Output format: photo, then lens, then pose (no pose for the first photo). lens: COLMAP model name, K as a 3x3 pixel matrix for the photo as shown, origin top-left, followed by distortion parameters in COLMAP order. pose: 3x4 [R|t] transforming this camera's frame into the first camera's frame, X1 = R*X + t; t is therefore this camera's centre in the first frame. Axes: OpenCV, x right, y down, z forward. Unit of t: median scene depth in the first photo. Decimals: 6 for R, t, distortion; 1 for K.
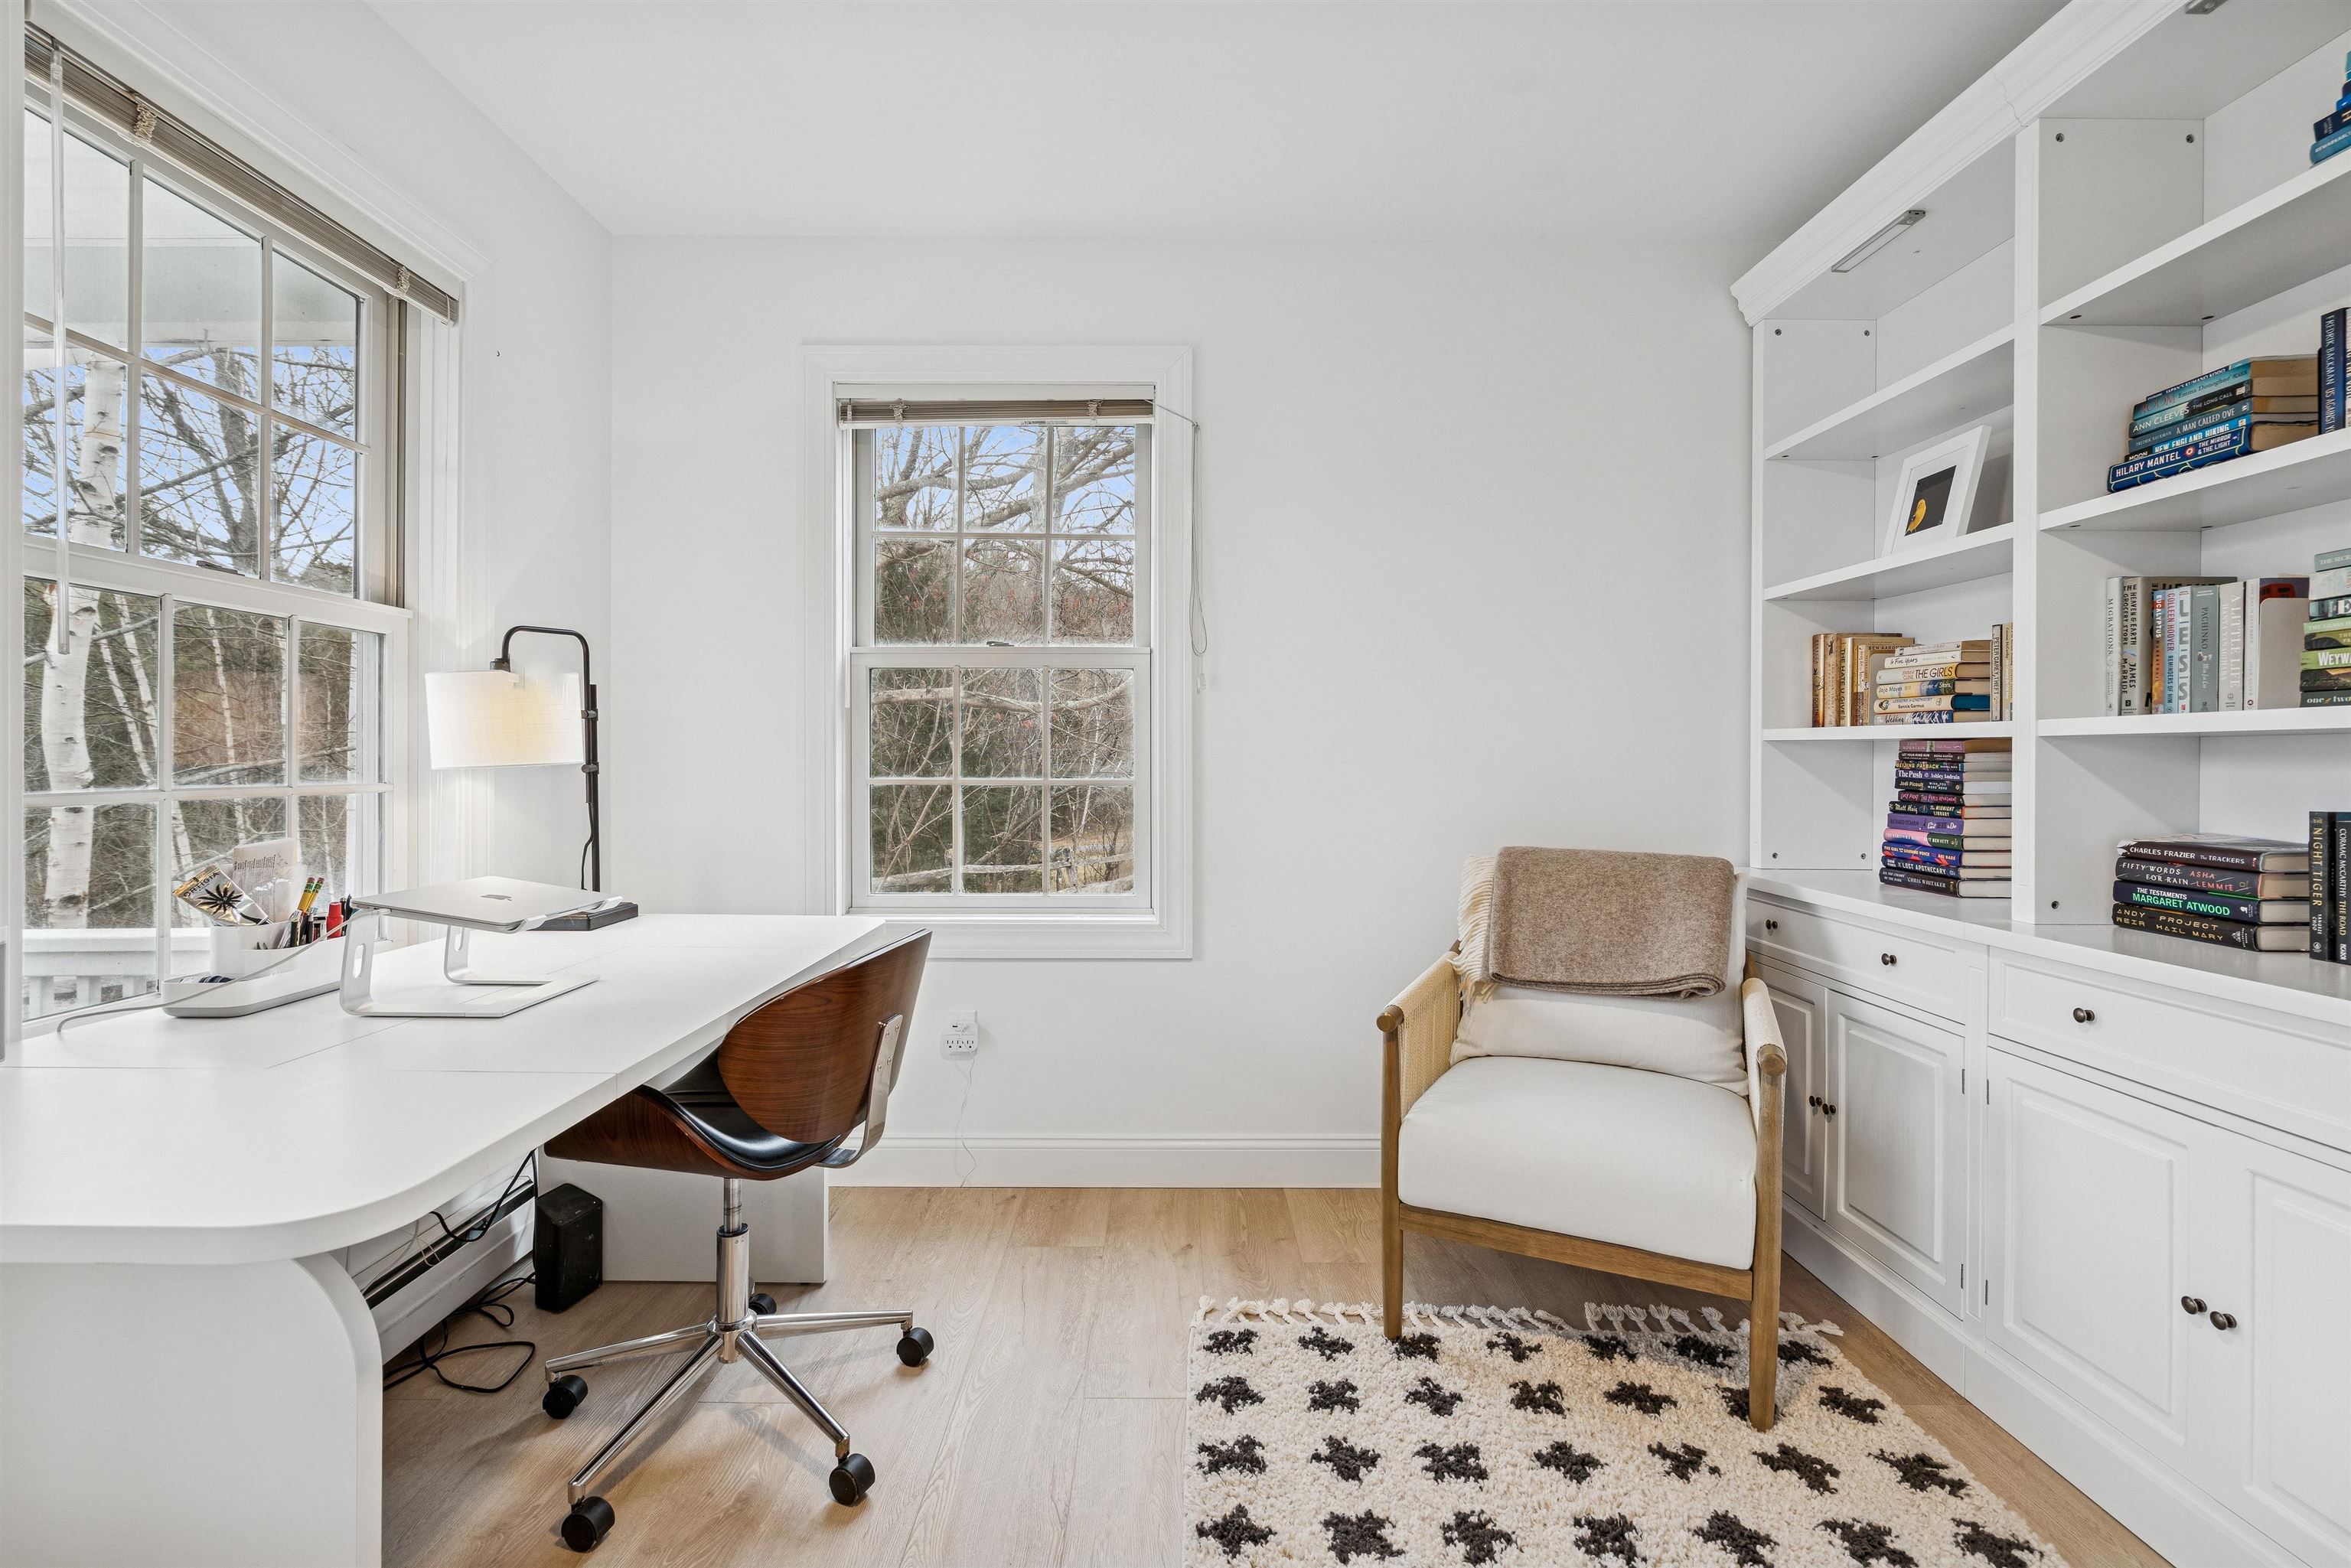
lens RADIAL K [[1060.9, 0, 1171.0], [0, 1060.9, 758.7], [0, 0, 1]] dist [-0.004414, 0.000518]
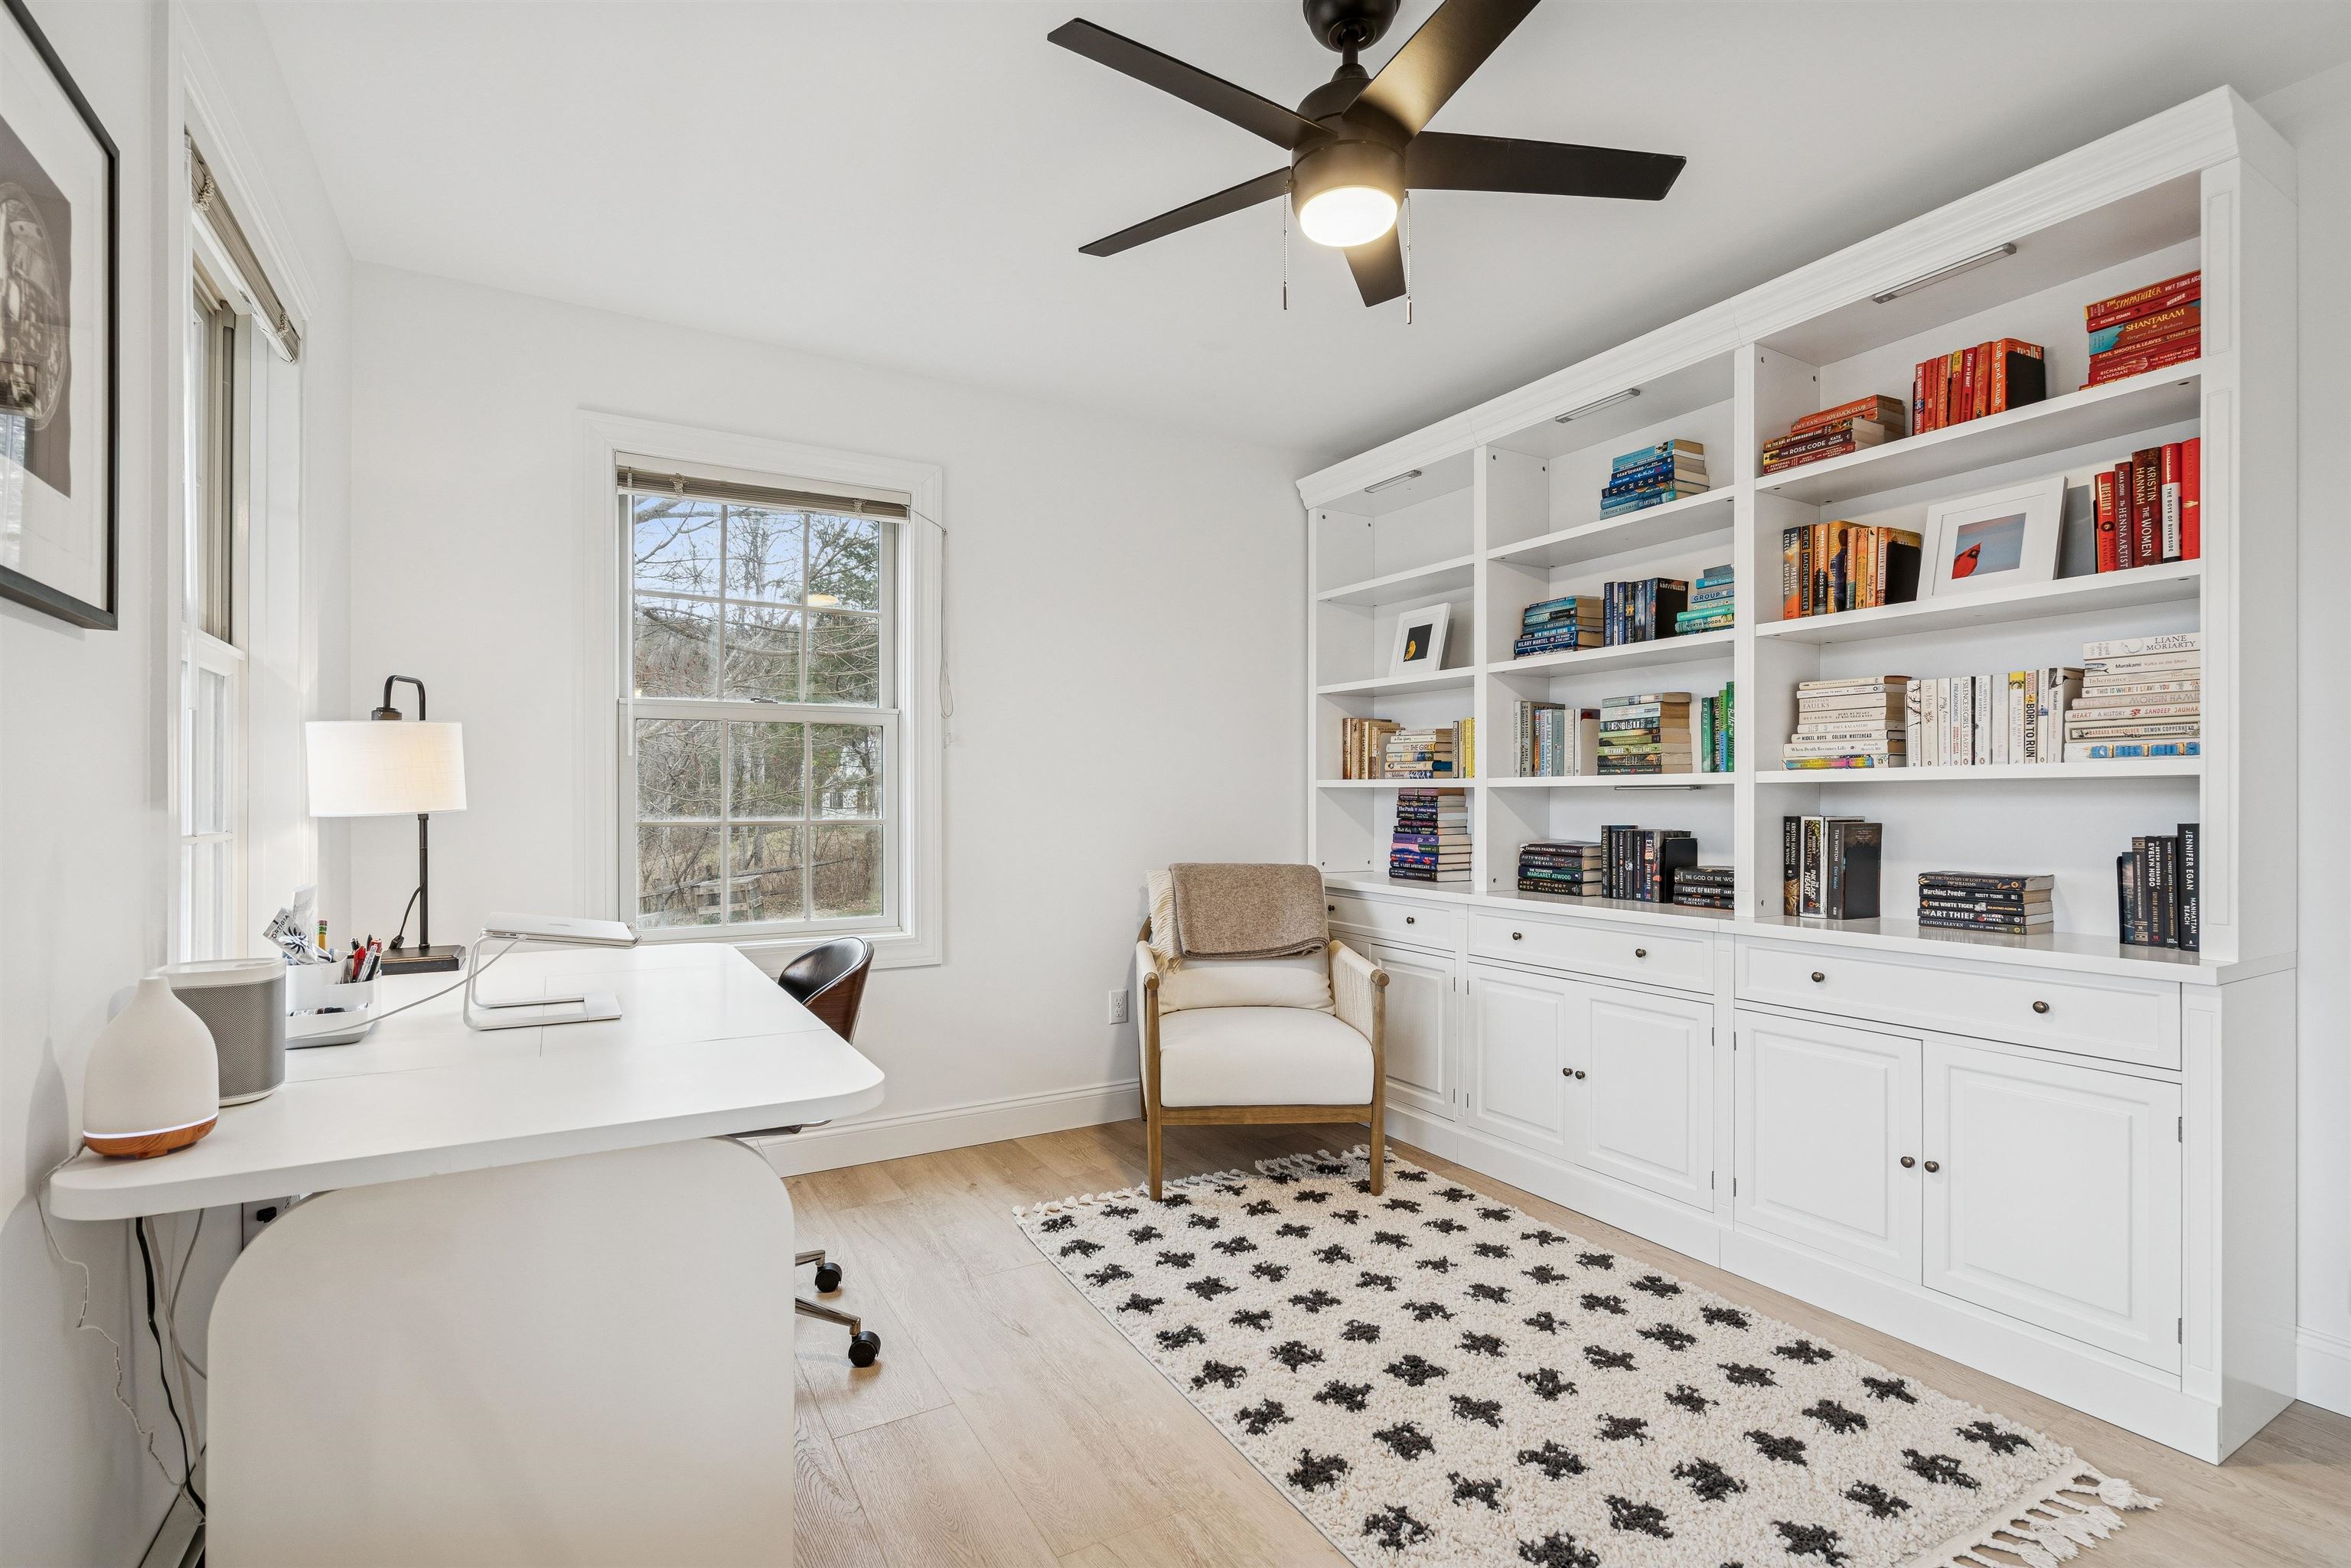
lens RADIAL K [[1062.6, 0, 1164.0], [0, 1062.6, 793.5], [0, 0, 1]] dist [-0.028778, 0.028290]
pose [[0.868371, -0.001444, 0.495913, -0.502579], [0.003260, 0.999991, -0.002796, -0.006931], [-0.495904, 0.004044, 0.868368, -0.266411]]
